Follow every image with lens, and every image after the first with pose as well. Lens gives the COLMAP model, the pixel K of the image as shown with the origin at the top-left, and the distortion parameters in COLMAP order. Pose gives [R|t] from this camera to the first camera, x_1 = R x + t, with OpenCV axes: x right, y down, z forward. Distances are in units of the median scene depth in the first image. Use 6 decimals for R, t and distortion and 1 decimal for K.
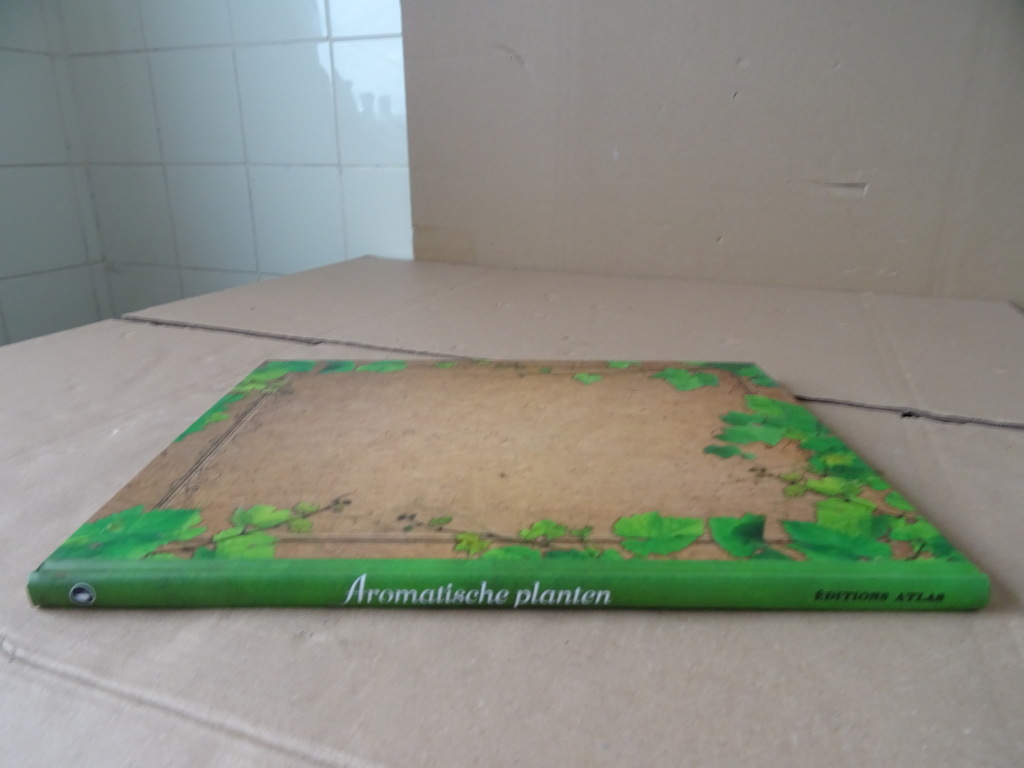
lens RADIAL K [[719.7, 0, 511.9], [0, 719.7, 383.8], [0, 0, 1]] dist [0.003042, 0.003337]
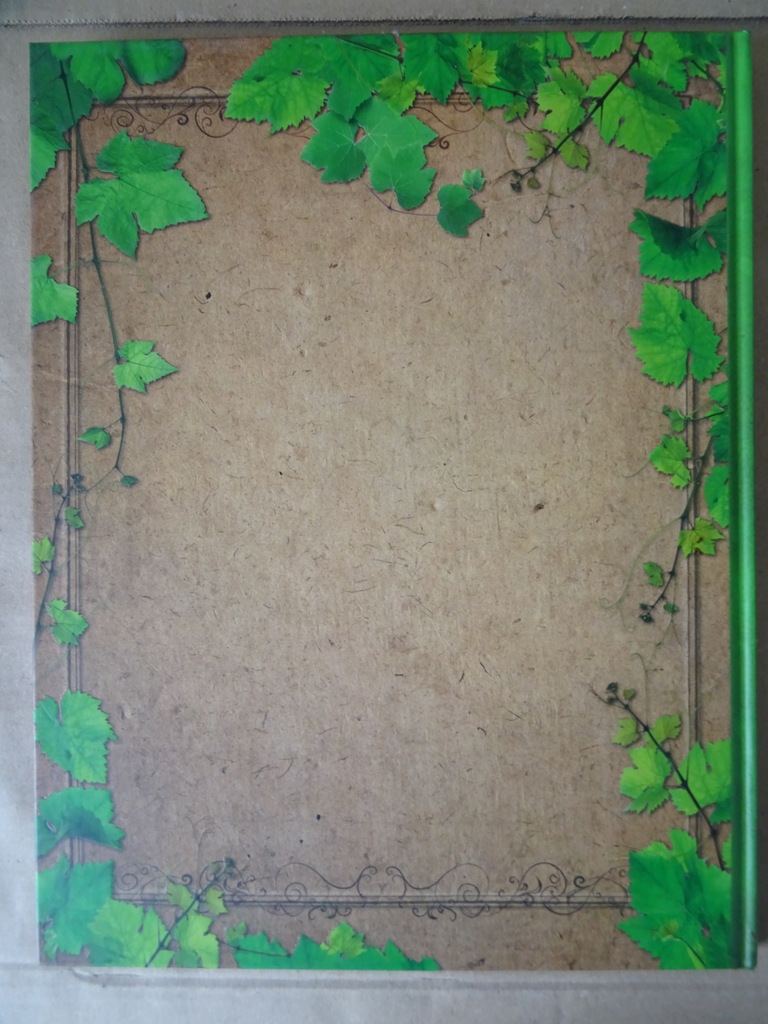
lens RADIAL K [[719.7, 0, 383.9], [0, 719.7, 511.1], [0, 0, 1]] dist [0.003042, 0.003337]
pose [[-0.002524, -0.999987, 0.004524, -0.022068], [0.340857, 0.003393, 0.940109, -0.755707], [-0.940112, 0.003914, 0.340844, 0.991398]]
